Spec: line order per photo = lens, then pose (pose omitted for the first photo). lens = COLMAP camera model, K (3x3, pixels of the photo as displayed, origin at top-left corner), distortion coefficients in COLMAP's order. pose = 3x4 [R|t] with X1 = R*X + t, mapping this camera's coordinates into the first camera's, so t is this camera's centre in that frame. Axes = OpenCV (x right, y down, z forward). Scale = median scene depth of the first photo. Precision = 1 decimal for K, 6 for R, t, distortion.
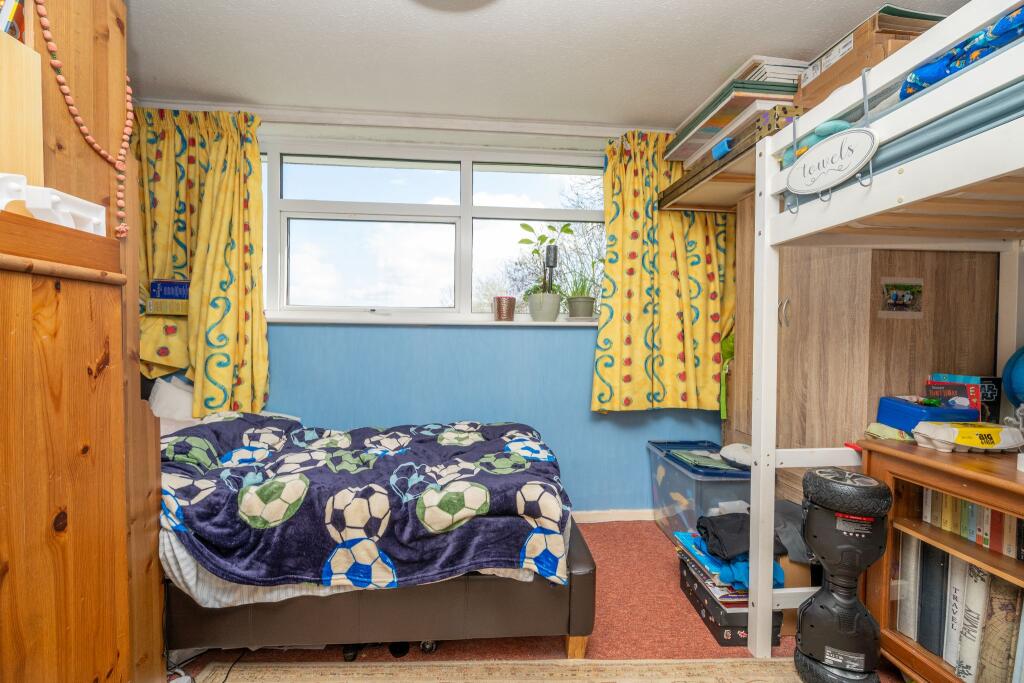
lens RADIAL K [[399.8, 0, 513.7], [0, 399.8, 344.2], [0, 0, 1]] dist [-0.009335, -0.000199]
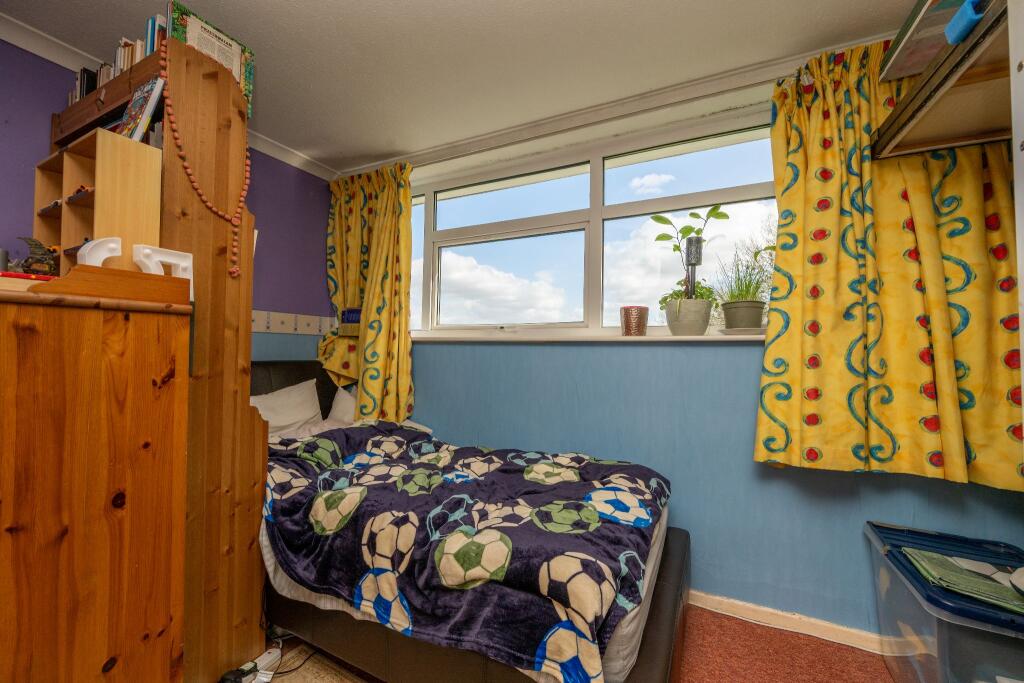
lens RADIAL K [[402.6, 0, 508.7], [0, 402.6, 338.4], [0, 0, 1]] dist [-0.008623, -0.000020]
pose [[0.856533, -0.015758, -0.515852, 0.228479], [-0.012224, 0.998634, -0.050803, -0.009162], [0.515948, 0.049820, 0.855170, 0.193755]]
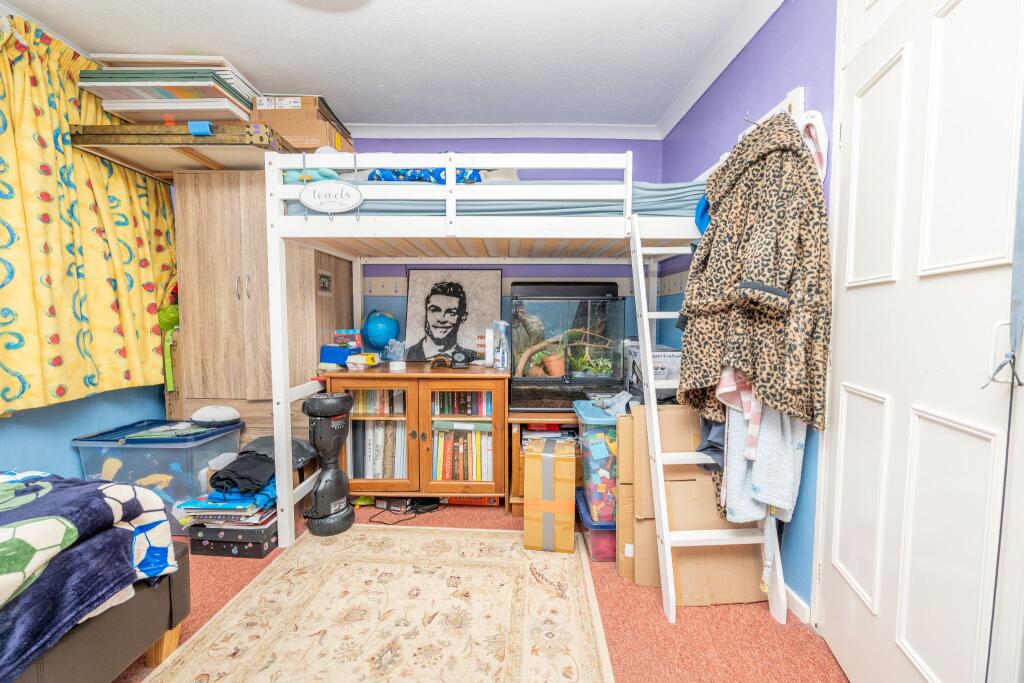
lens RADIAL K [[403.5, 0, 508.9], [0, 403.5, 334.1], [0, 0, 1]] dist [-0.009239, 0.000062]
pose [[0.090701, -0.053578, 0.994436, -0.443757], [0.018828, 0.998466, 0.052078, 0.013253], [-0.995700, 0.014000, 0.091570, 0.087746]]
